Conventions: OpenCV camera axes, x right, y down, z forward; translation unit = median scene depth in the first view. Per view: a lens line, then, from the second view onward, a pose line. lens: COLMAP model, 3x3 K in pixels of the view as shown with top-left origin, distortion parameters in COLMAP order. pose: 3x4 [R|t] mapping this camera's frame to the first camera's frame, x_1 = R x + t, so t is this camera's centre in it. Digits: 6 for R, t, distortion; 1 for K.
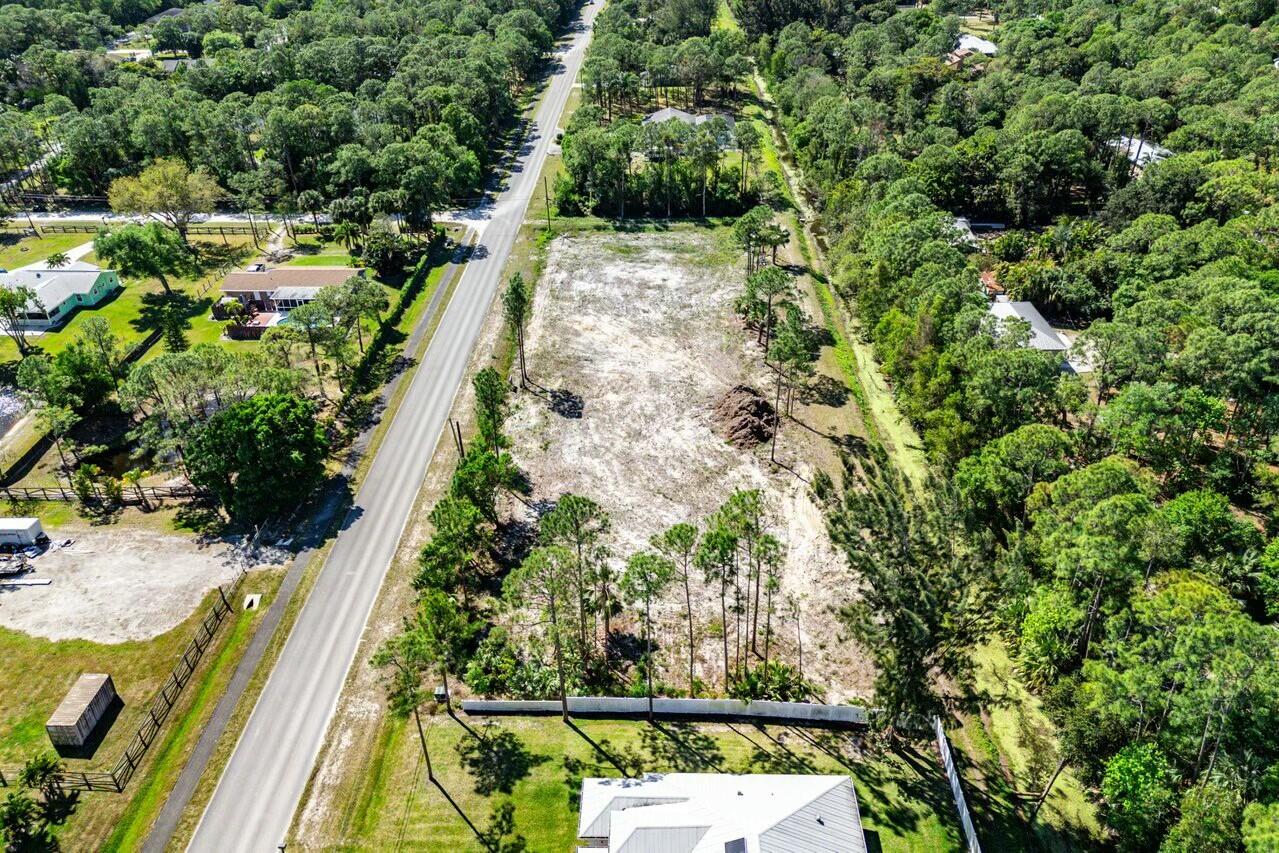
lens RADIAL K [[927.0, 0, 641.9], [0, 927.0, 435.1], [0, 0, 1]] dist [0.076710, -0.048447]
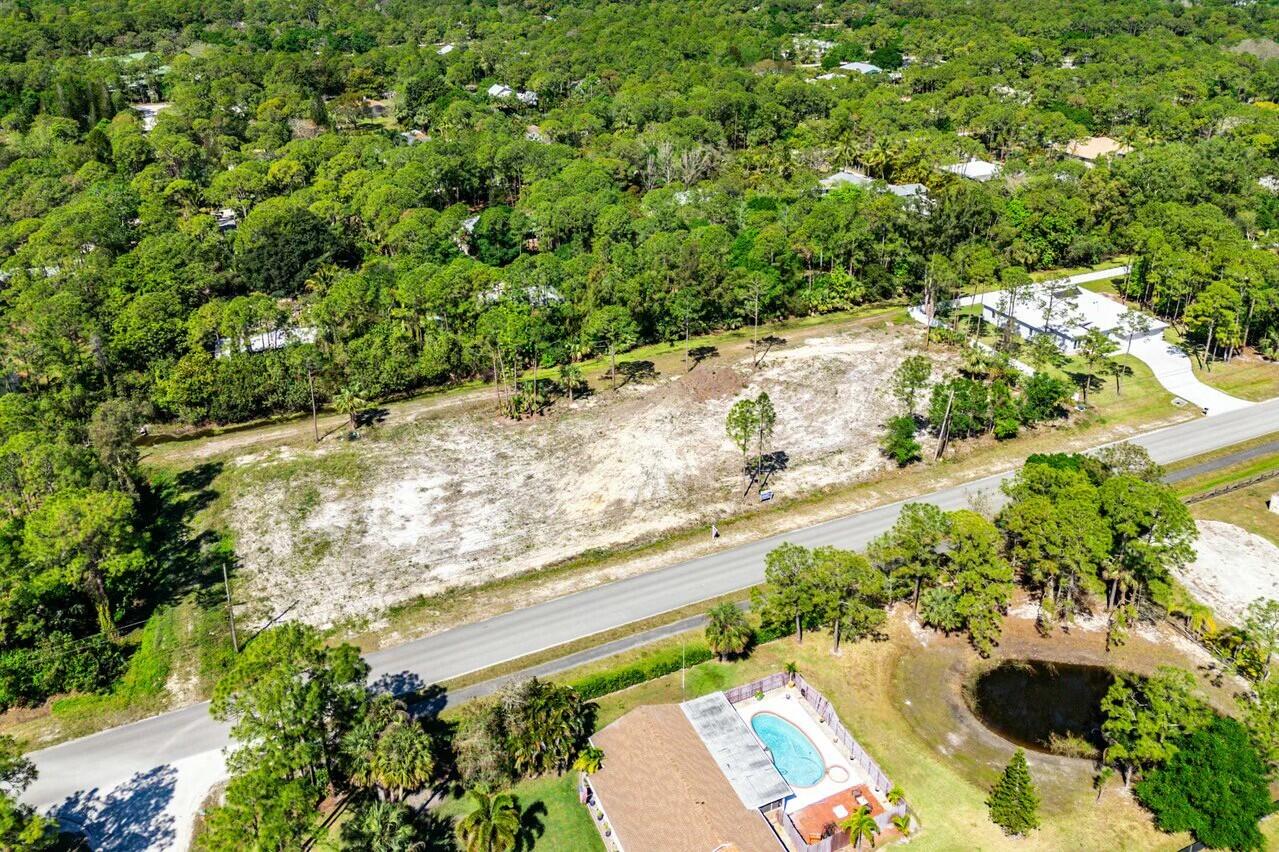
lens RADIAL K [[892.7, 0, 633.9], [0, 892.7, 426.3], [0, 0, 1]] dist [0.061366, -0.027754]
pose [[-0.427544, -0.426157, 0.797243, -0.676468], [0.486630, 0.634731, 0.600257, -0.618303], [-0.761839, 0.644598, -0.063995, 0.990739]]
